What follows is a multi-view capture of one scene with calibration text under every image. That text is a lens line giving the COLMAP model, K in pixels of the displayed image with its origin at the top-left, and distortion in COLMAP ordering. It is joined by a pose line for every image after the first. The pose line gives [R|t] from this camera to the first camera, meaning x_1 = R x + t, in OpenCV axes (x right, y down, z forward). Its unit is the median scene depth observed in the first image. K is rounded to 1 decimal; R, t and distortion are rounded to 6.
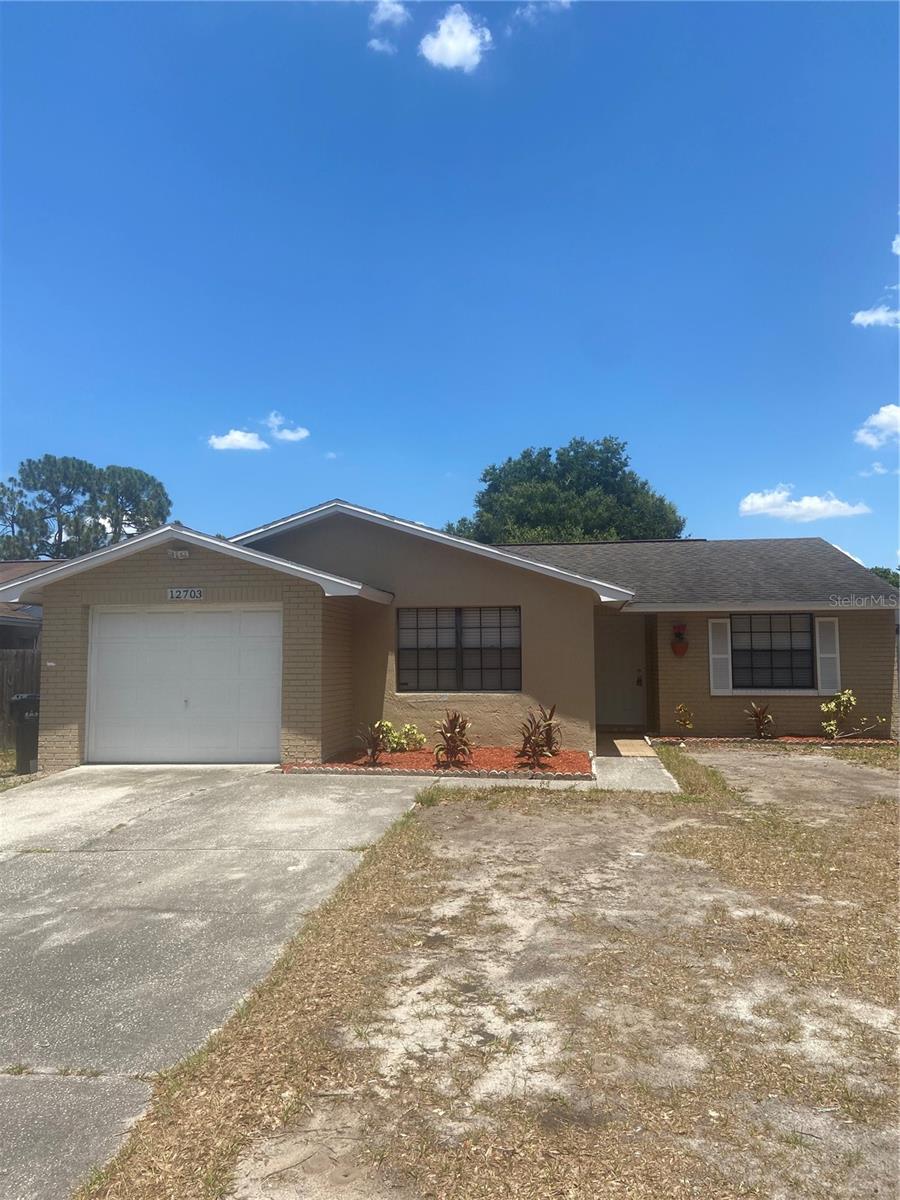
lens RADIAL K [[910.8, 0, 451.0], [0, 910.8, 594.7], [0, 0, 1]] dist [0.086057, 0.003541]
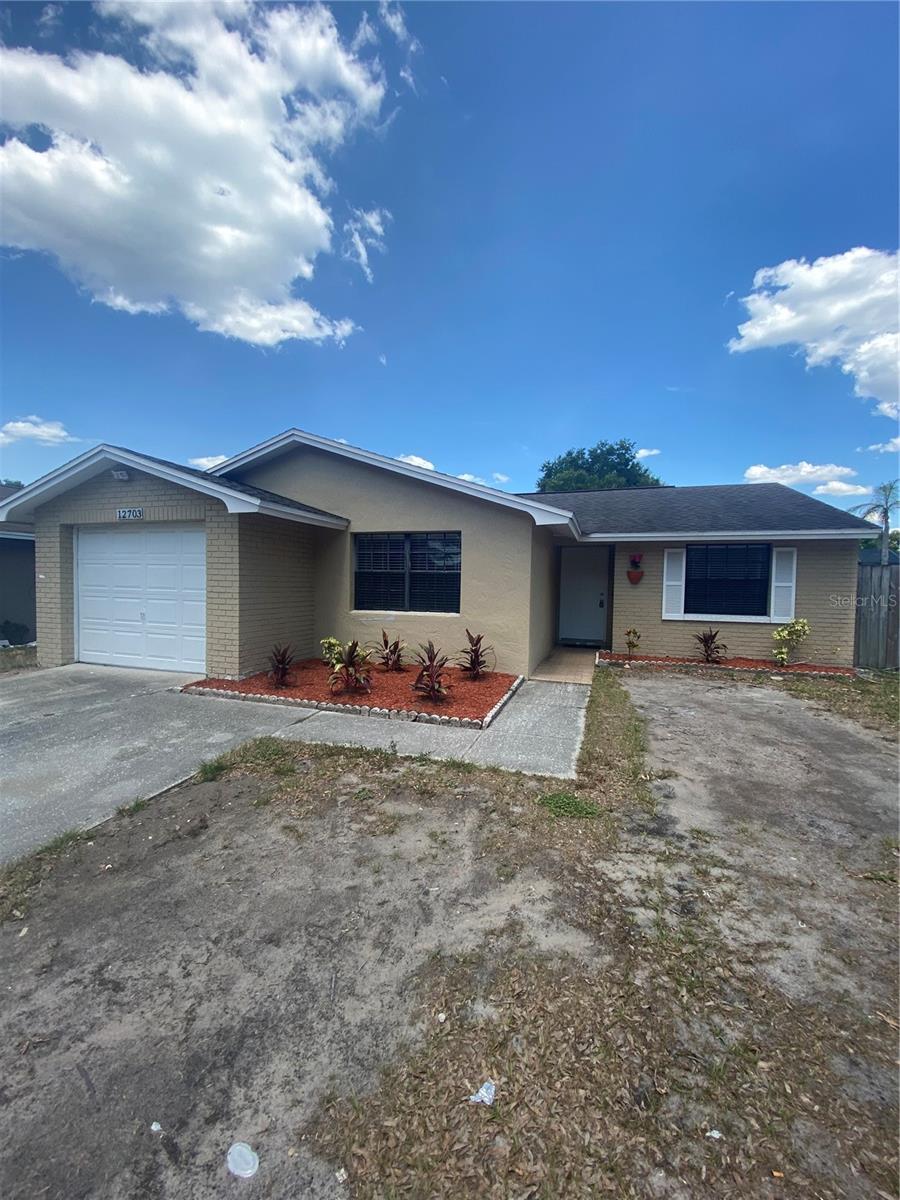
lens RADIAL K [[482.1, 0, 447.2], [0, 482.1, 598.6], [0, 0, 1]] dist [-0.002099, -0.001955]
pose [[0.981253, 0.028078, -0.190666, 0.141367], [-0.007171, 0.993964, 0.109471, 0.025244], [0.192589, -0.106051, 0.975532, 0.398395]]
